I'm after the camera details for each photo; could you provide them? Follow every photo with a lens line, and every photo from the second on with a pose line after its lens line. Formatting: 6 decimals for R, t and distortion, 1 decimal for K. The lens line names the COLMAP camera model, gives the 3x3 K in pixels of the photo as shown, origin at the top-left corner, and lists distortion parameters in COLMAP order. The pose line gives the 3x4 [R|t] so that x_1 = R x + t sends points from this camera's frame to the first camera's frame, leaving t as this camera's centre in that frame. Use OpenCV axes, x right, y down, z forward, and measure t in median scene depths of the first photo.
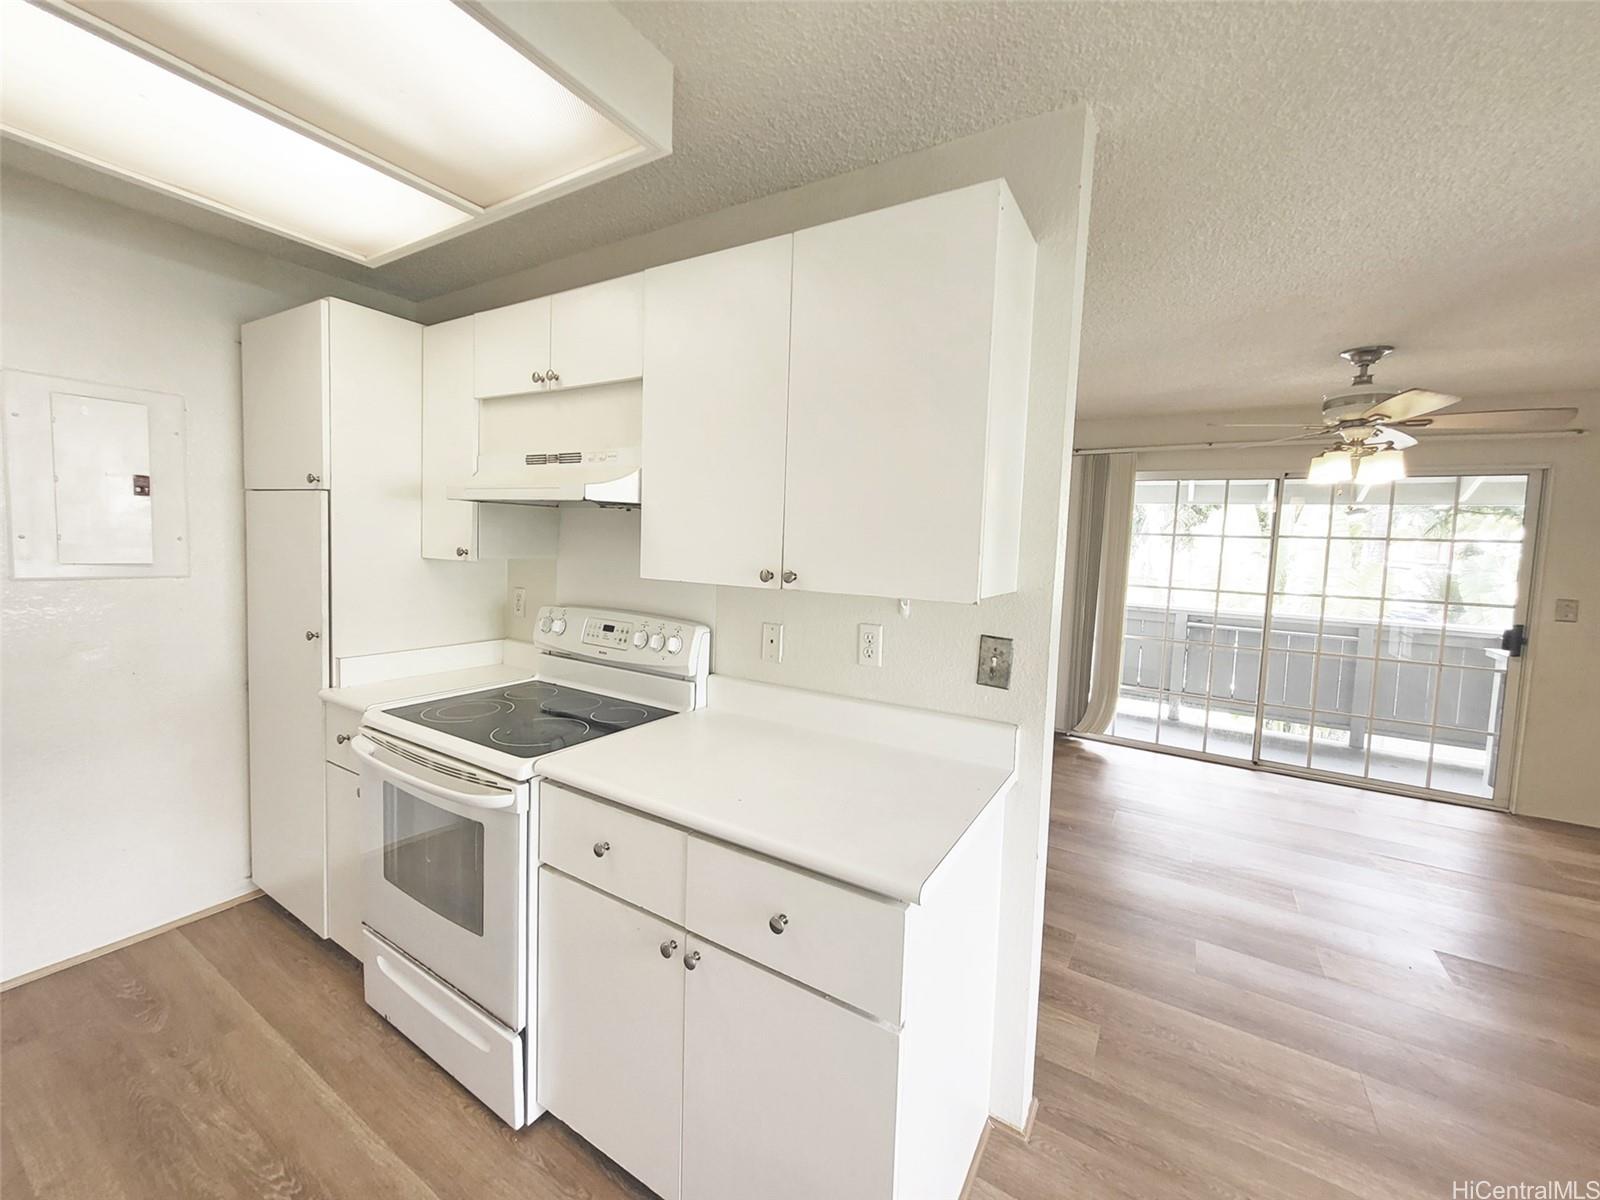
lens RADIAL K [[630.1, 0, 809.0], [0, 630.1, 585.6], [0, 0, 1]] dist [0.008828, -0.000573]
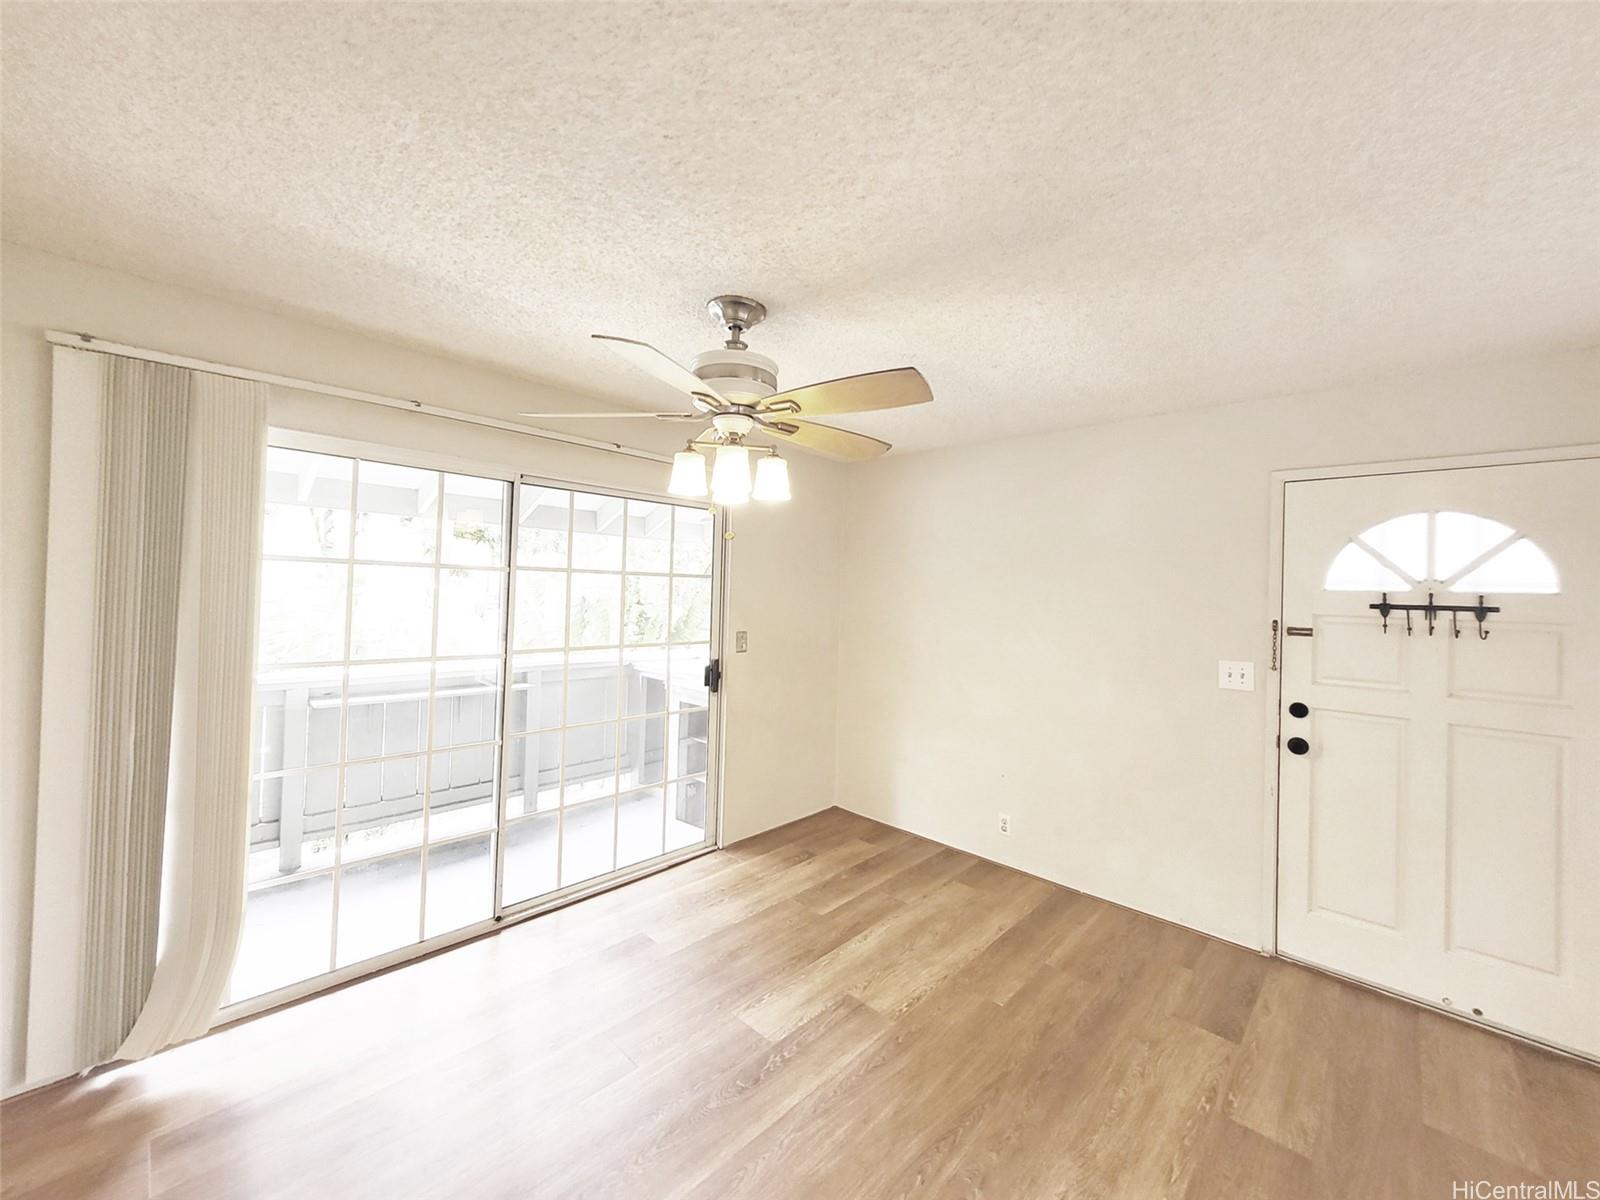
lens RADIAL K [[630.1, 0, 809.0], [0, 630.1, 585.6], [0, 0, 1]] dist [0.008828, -0.000573]
pose [[0.208667, -0.020103, 0.977780, 0.175061], [0.054105, 0.998495, 0.008983, -0.055173], [-0.976489, 0.051028, 0.209440, 0.633944]]
